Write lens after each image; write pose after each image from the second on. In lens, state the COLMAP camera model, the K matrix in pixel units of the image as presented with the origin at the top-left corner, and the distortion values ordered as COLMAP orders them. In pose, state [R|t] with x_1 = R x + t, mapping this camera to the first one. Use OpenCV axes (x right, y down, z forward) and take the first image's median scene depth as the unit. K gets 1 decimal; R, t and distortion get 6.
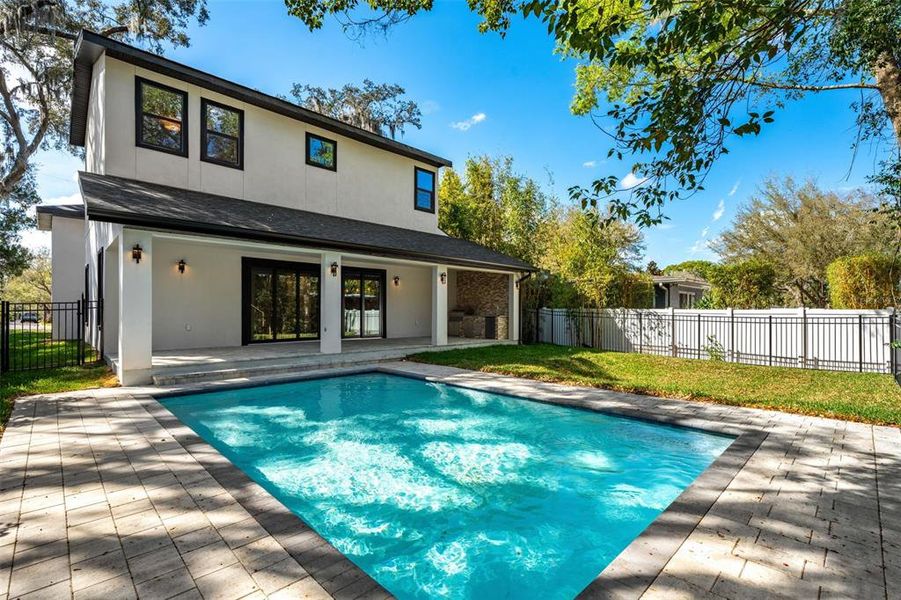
lens RADIAL K [[406.6, 0, 440.2], [0, 406.6, 319.9], [0, 0, 1]] dist [0.010381, 0.001158]
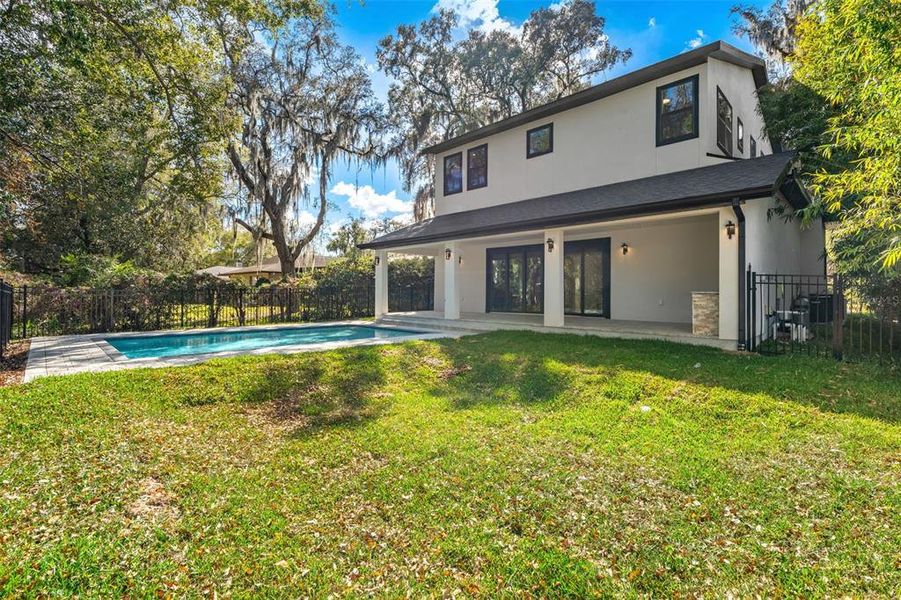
lens RADIAL K [[406.6, 0, 448.0], [0, 406.6, 291.8], [0, 0, 1]] dist [0.010381, 0.001158]
pose [[0.025232, 0.002983, -0.999677, 0.747672], [-0.018745, 0.999821, 0.002510, -0.006252], [0.999506, 0.018676, 0.025284, 0.695496]]
